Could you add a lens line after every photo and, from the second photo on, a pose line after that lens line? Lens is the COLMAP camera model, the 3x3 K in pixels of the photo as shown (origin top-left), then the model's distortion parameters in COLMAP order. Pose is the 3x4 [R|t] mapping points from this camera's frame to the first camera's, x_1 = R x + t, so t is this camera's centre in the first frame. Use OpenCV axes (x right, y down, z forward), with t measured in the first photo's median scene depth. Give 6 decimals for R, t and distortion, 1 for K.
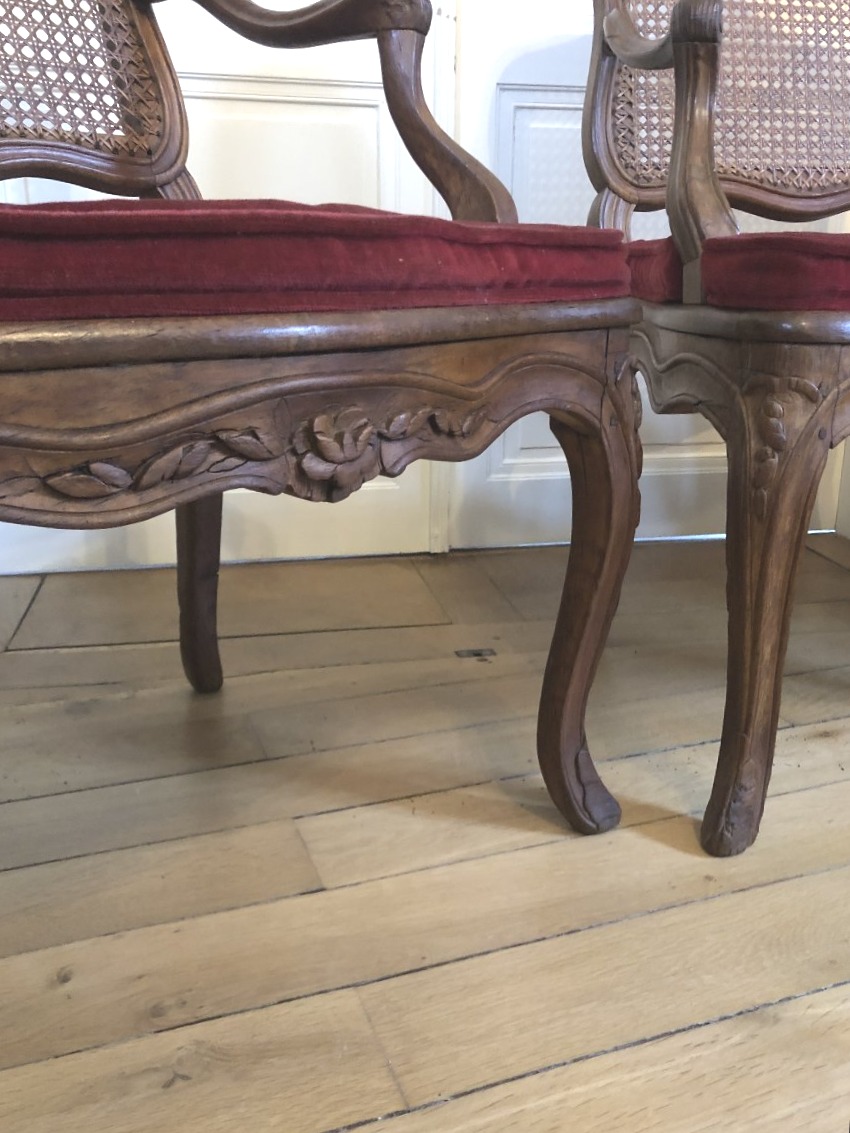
lens RADIAL K [[951.8, 0, 425.0], [0, 951.8, 566.5], [0, 0, 1]] dist [-0.004150, -0.016735]
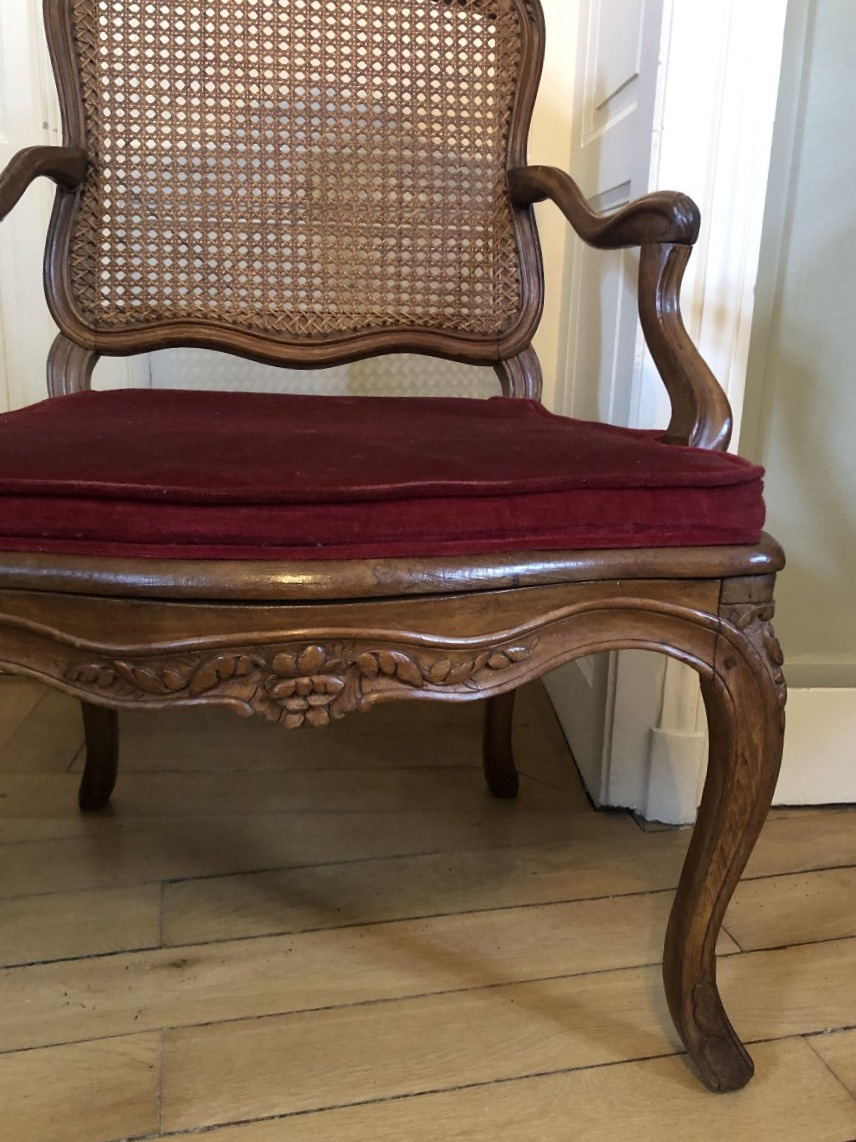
lens RADIAL K [[959.4, 0, 428.0], [0, 959.4, 571.0], [0, 0, 1]] dist [-0.004150, -0.016735]
pose [[0.994997, 0.060604, -0.079424, 0.614787], [-0.061391, 0.998086, -0.007494, -0.174419], [0.078818, 0.012333, 0.996813, 0.093660]]
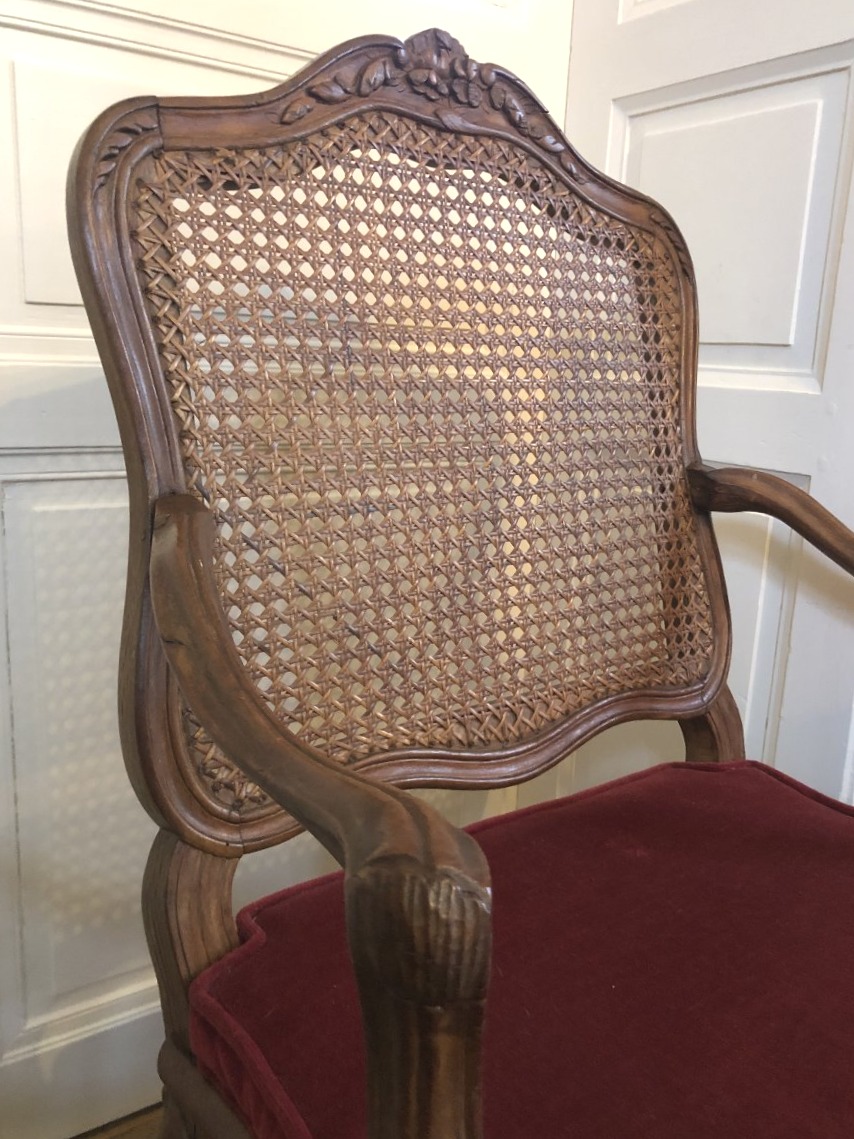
lens RADIAL K [[956.9, 0, 427.0], [0, 956.9, 569.5], [0, 0, 1]] dist [-0.004150, -0.016735]
pose [[0.905675, -0.049581, 0.421064, 0.103179], [0.077804, 0.995709, -0.050103, -0.484590], [-0.416773, 0.078137, 0.905646, 0.472482]]
